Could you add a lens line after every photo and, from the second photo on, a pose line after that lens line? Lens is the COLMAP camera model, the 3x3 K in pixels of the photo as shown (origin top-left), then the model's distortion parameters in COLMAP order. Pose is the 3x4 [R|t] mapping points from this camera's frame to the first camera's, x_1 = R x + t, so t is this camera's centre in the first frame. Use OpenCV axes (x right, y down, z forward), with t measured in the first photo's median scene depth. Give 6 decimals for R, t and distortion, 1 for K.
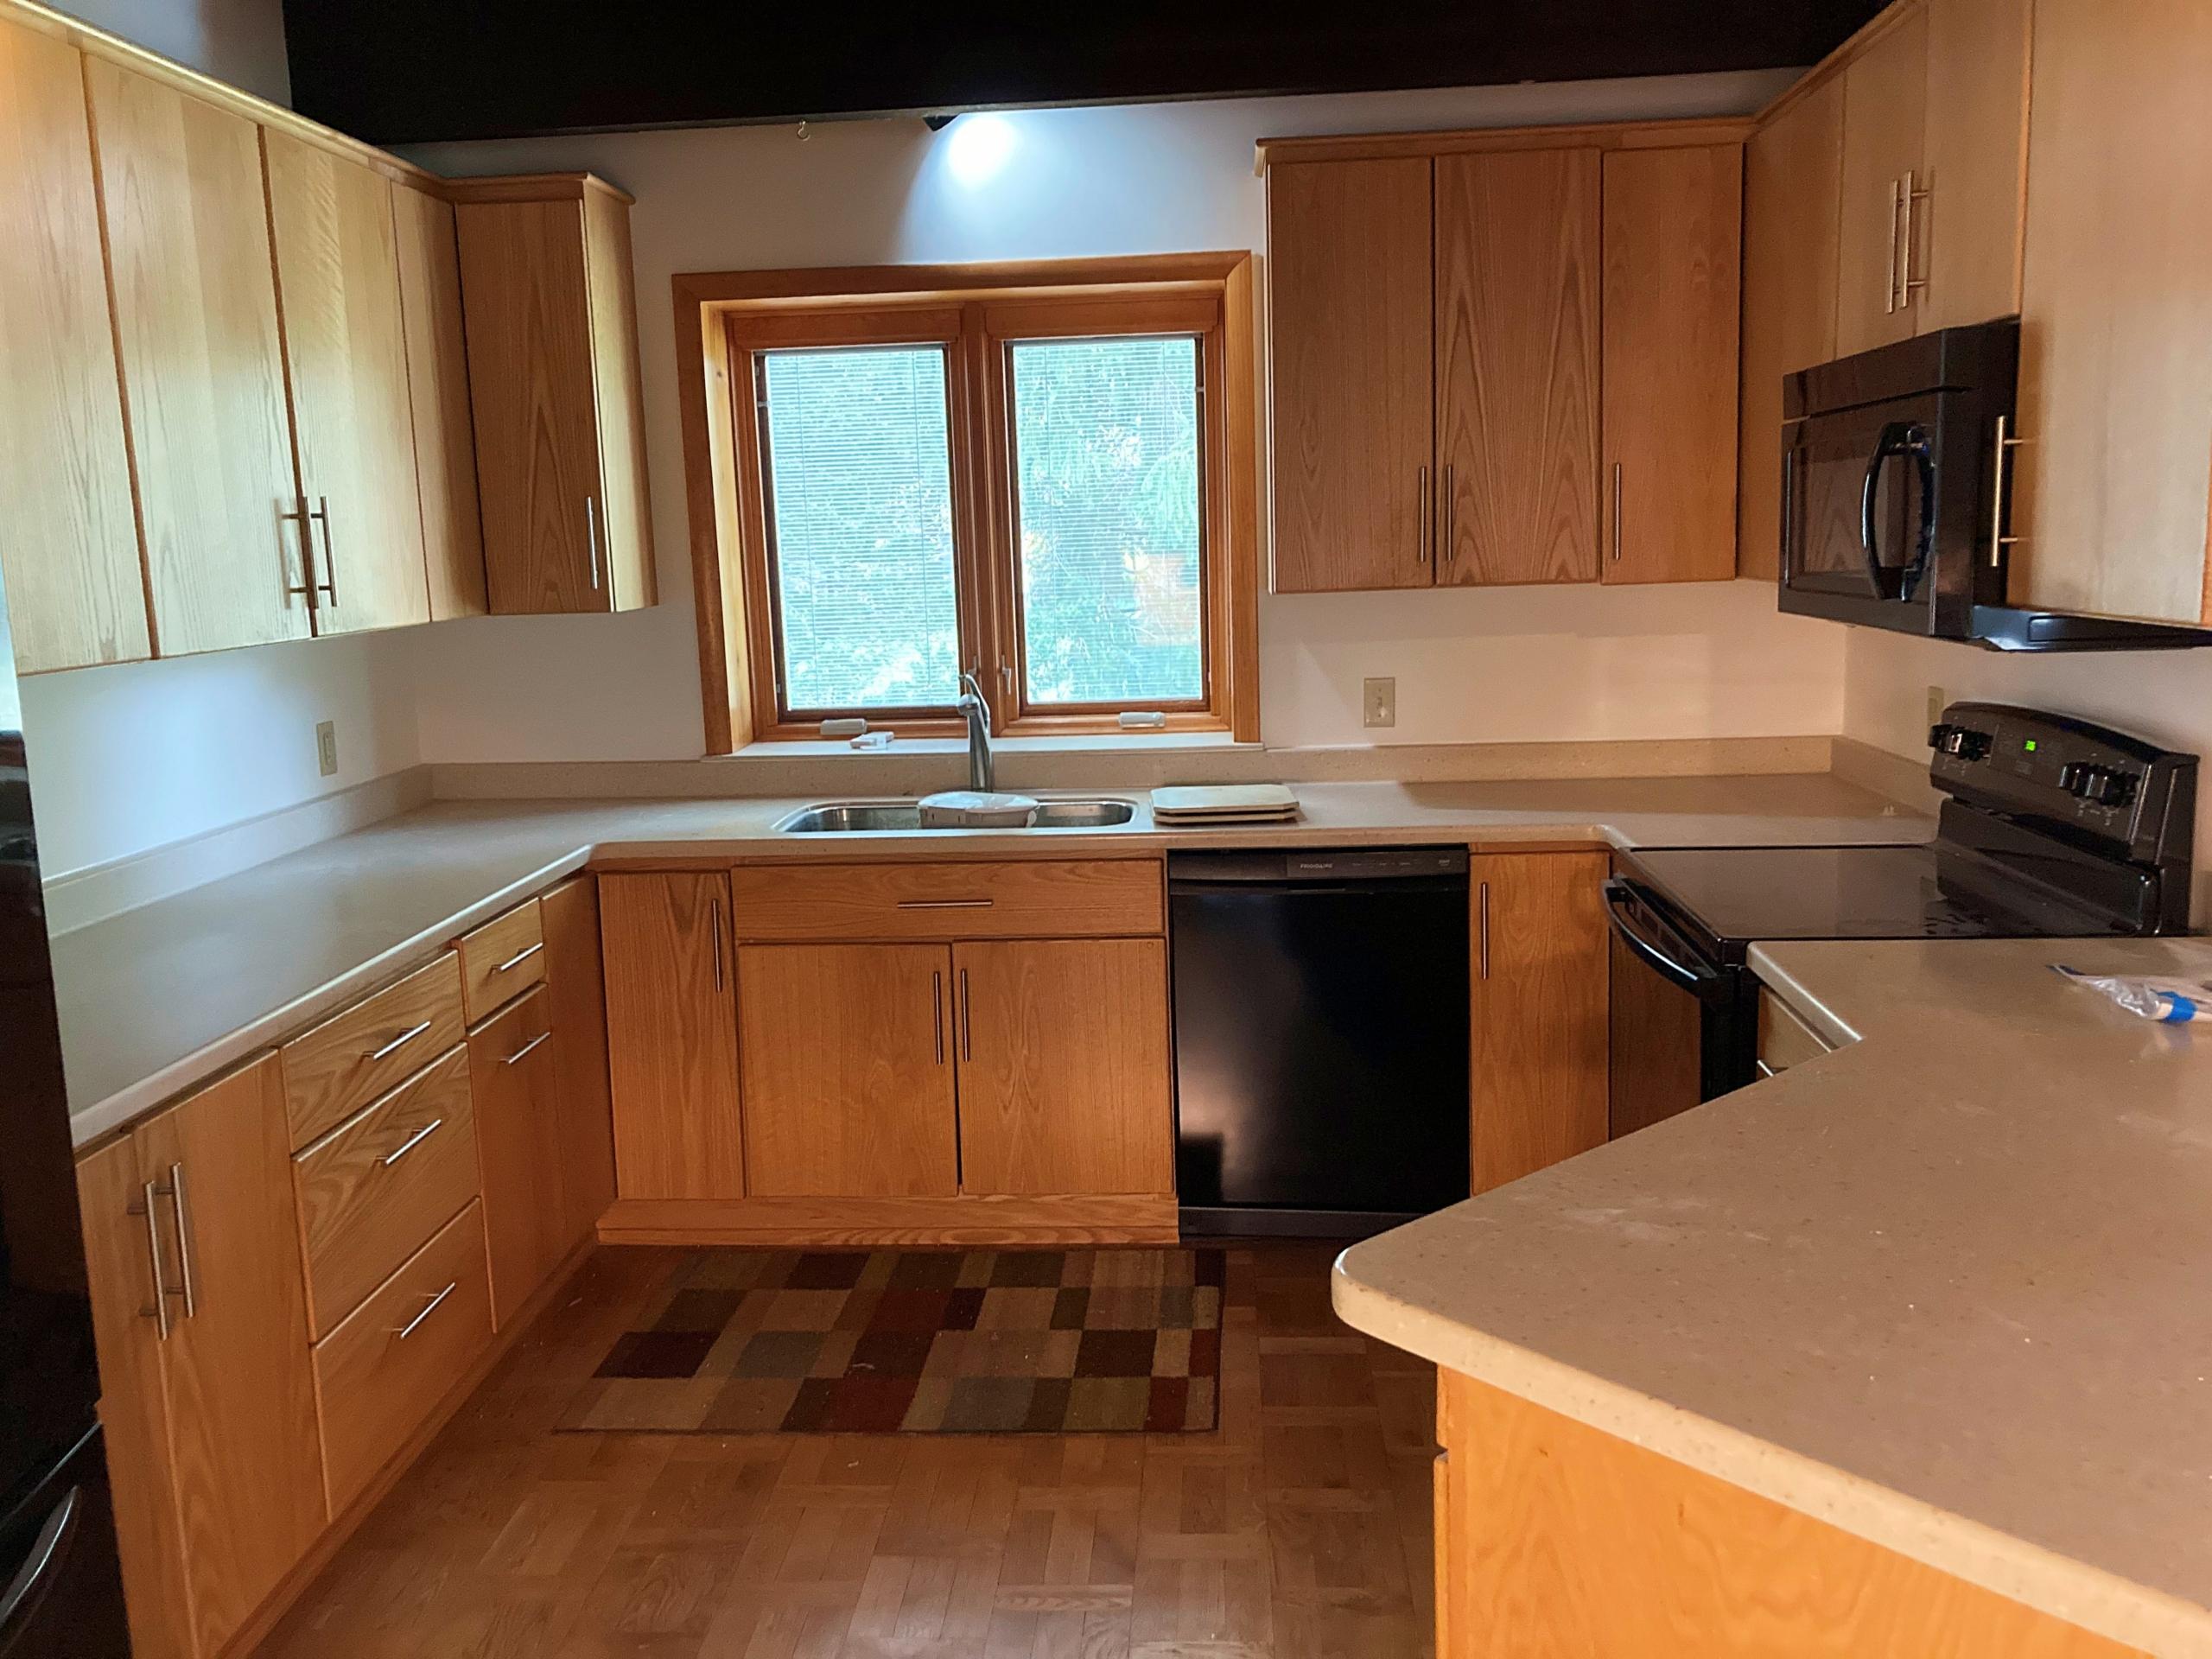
lens RADIAL K [[1844.1, 0, 1163.2], [0, 1844.1, 827.0], [0, 0, 1]] dist [0.045193, -0.000568]
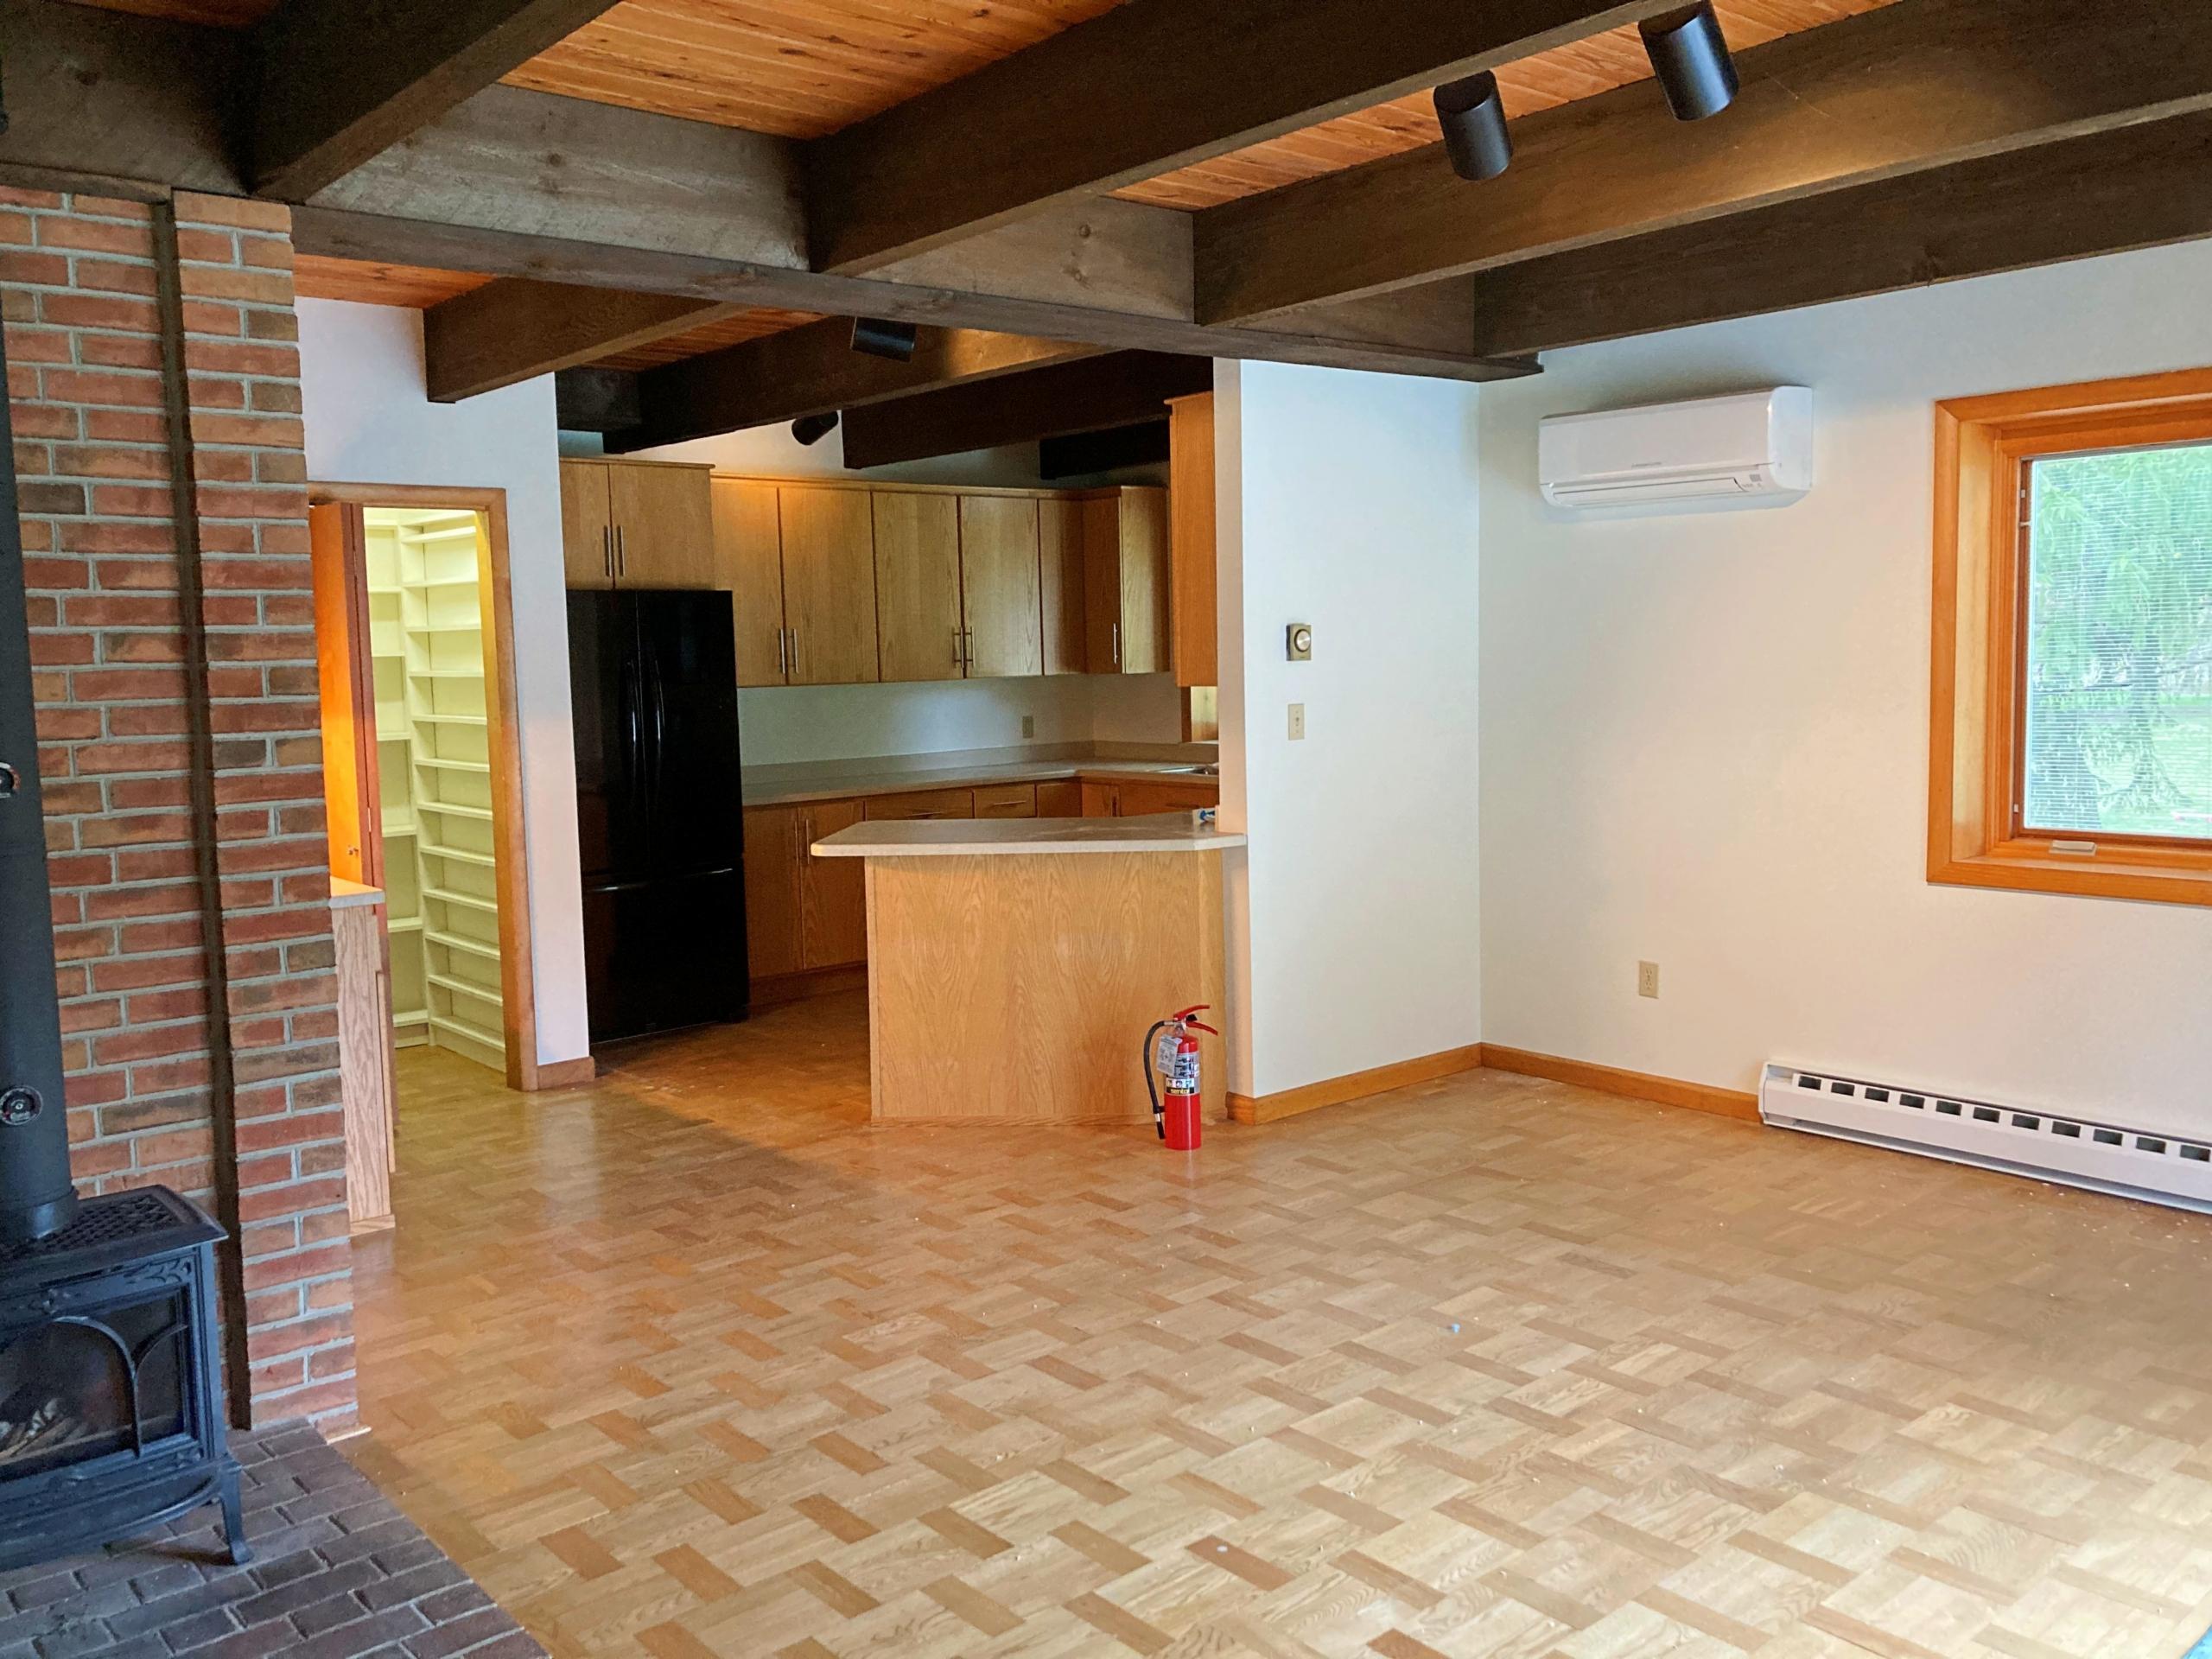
lens RADIAL K [[1844.1, 0, 1118.2], [0, 1844.1, 846.9], [0, 0, 1]] dist [0.045193, -0.000568]
pose [[0.712701, 0.094253, -0.695107, 1.320941], [-0.118356, 0.992882, 0.013278, 0.066824], [0.691411, 0.072807, 0.718784, -0.634009]]
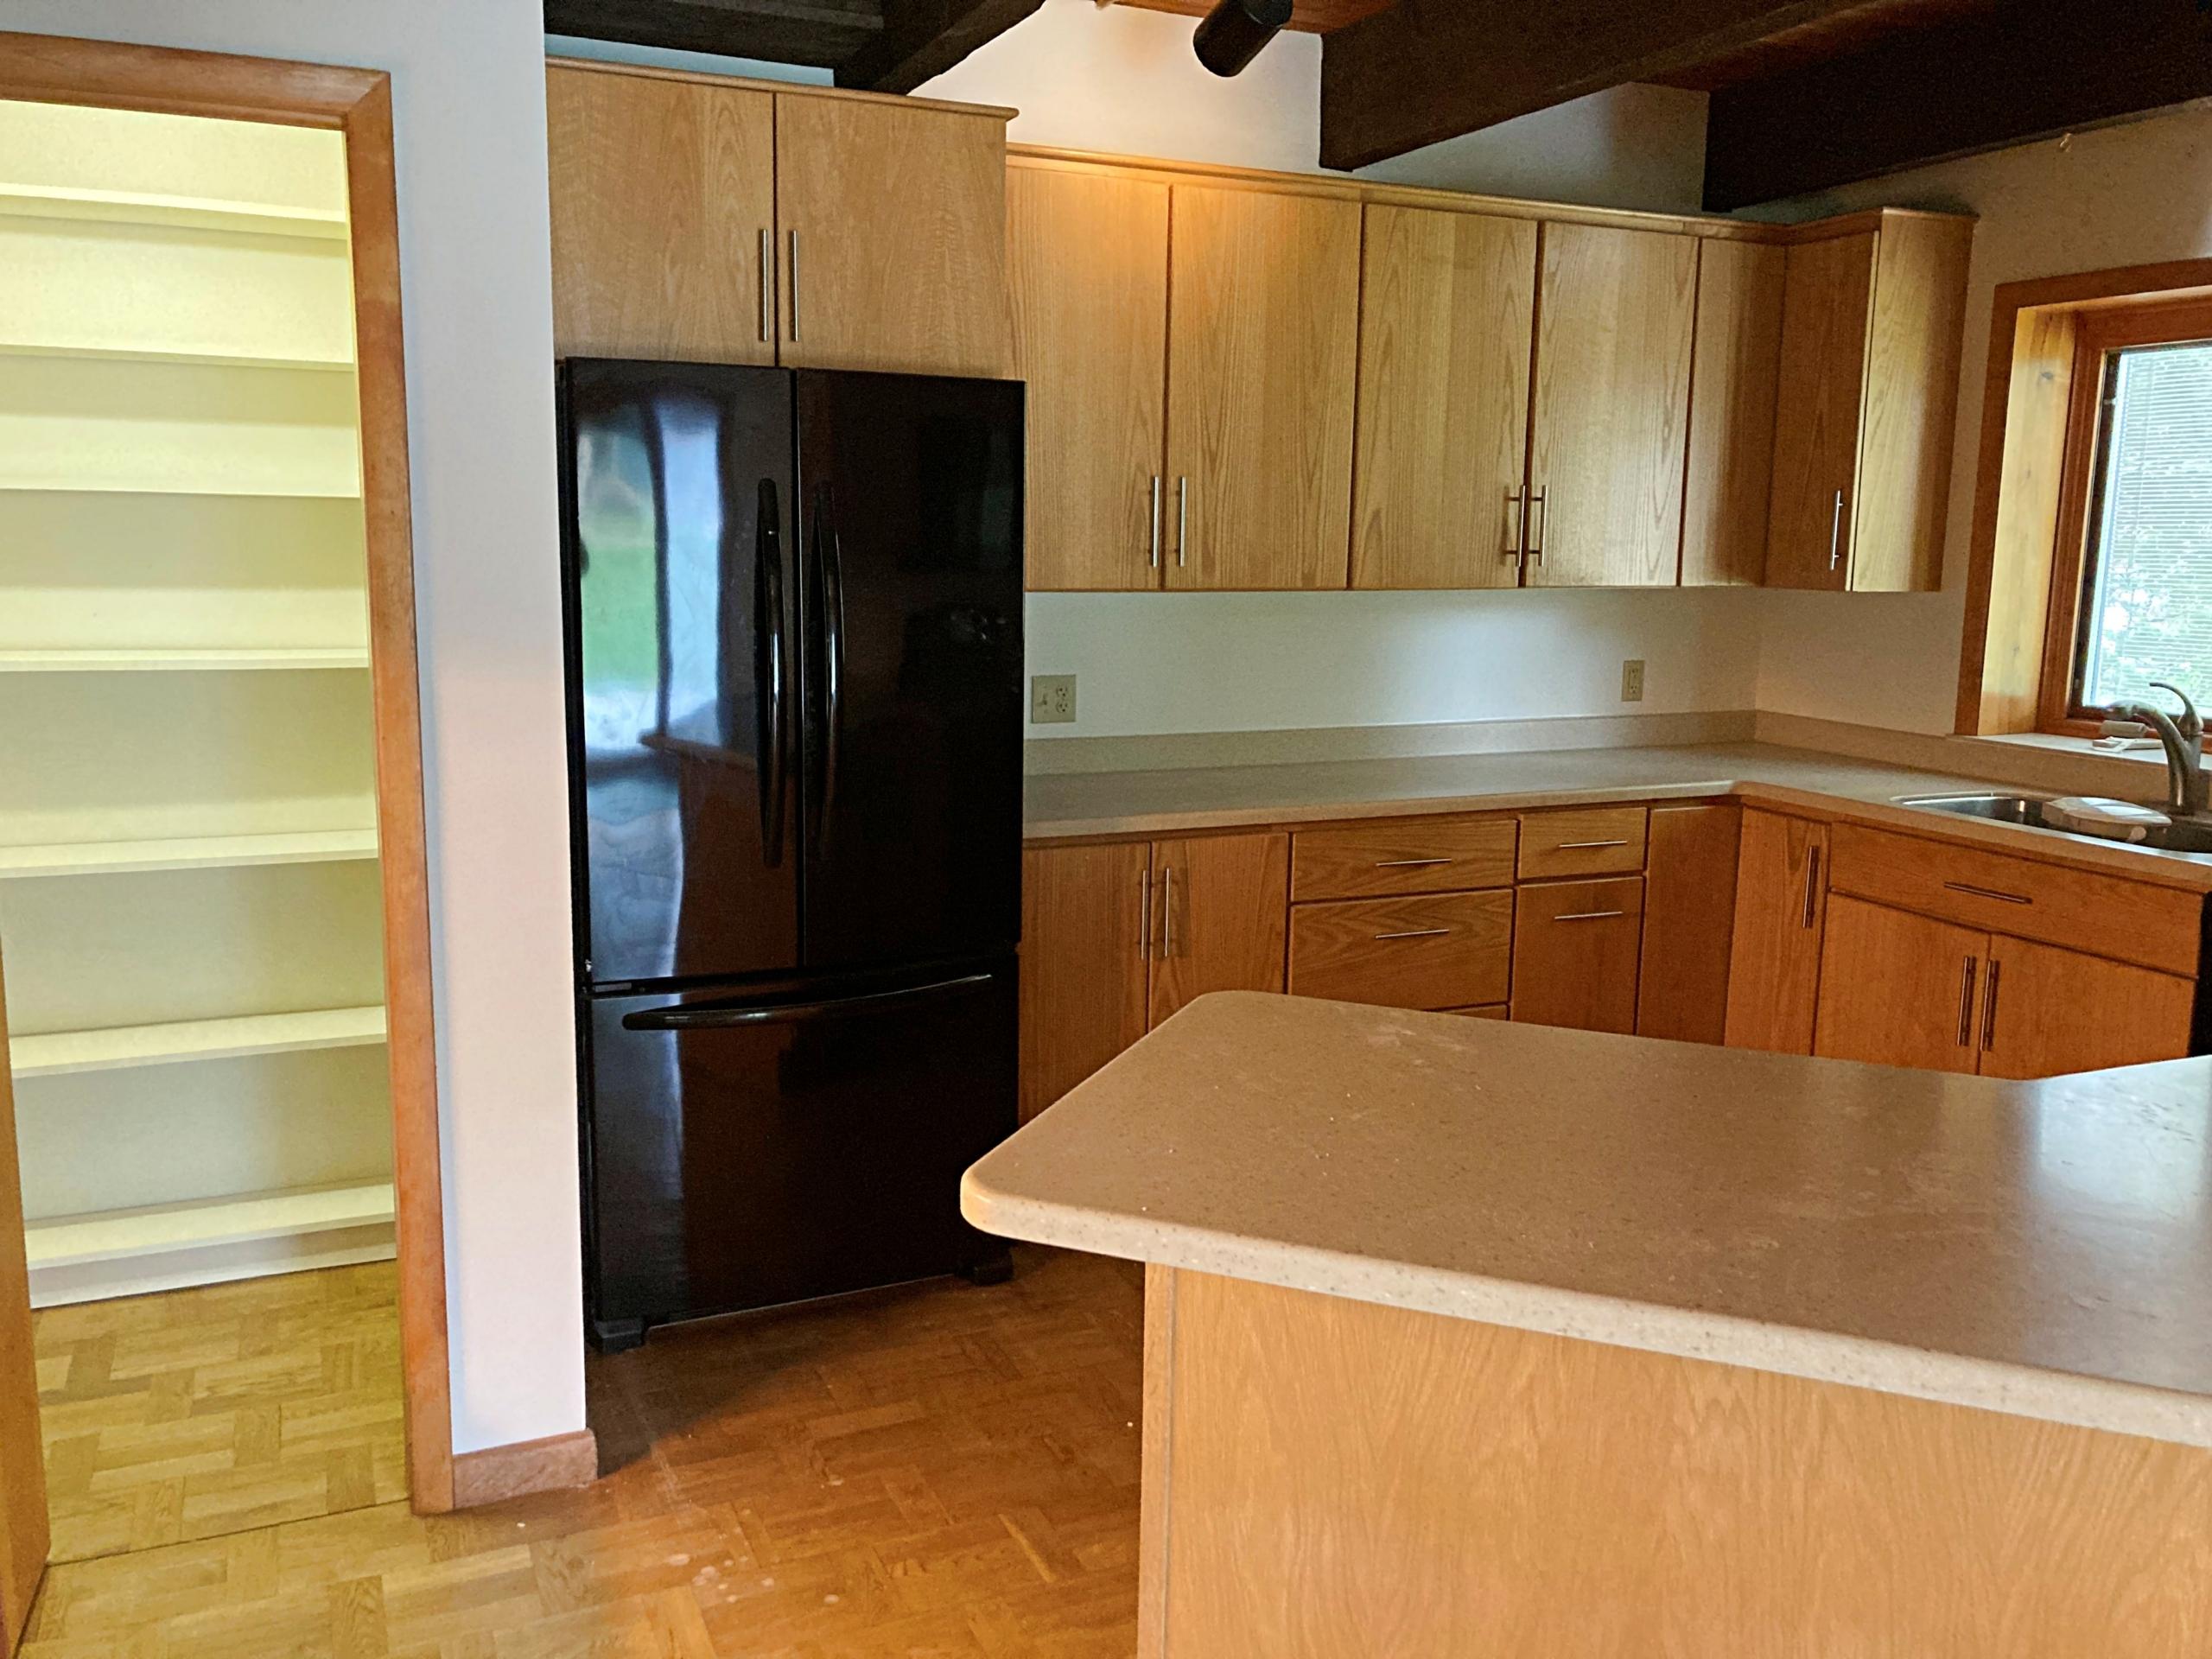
lens RADIAL K [[1844.1, 0, 1090.6], [0, 1844.1, 831.3], [0, 0, 1]] dist [0.045193, -0.000568]
pose [[0.470611, 0.185486, -0.862624, 0.504908], [-0.178838, 0.977414, 0.112602, -0.017935], [0.864027, 0.101278, 0.493154, 0.050529]]
